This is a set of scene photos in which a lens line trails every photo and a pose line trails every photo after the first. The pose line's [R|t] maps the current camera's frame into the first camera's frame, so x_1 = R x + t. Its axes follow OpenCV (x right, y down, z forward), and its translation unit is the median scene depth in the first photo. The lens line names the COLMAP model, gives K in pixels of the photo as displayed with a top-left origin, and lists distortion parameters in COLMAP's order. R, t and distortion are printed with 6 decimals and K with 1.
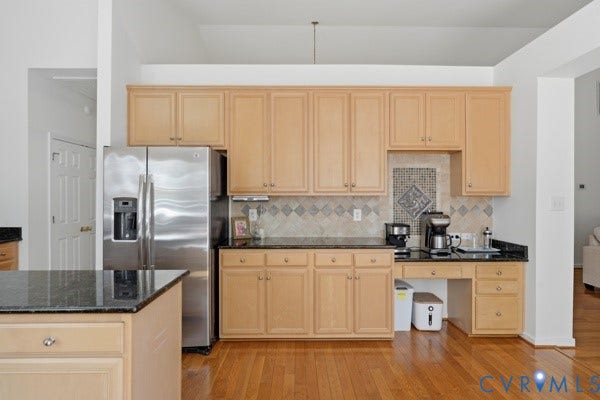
lens RADIAL K [[299.0, 0, 300.0], [0, 299.0, 200.0], [0, 0, 1]] dist [0.000643, 0.000017]
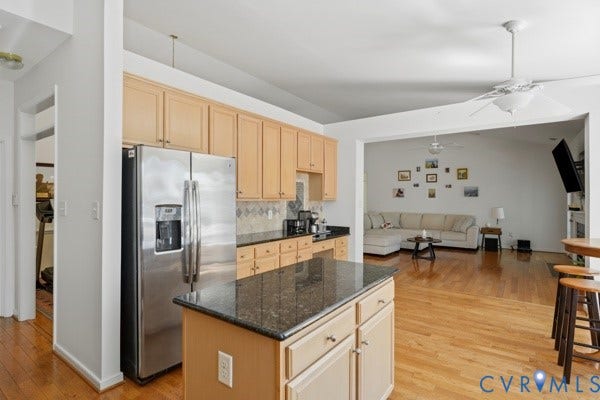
lens RADIAL K [[299.0, 0, 300.0], [0, 299.0, 200.0], [0, 0, 1]] dist [0.000643, 0.000017]
pose [[0.606463, -0.000711, 0.795112, -0.859248], [-0.000758, 0.999999, 0.001472, -0.019491], [-0.795111, -0.001495, 0.606461, 0.084734]]
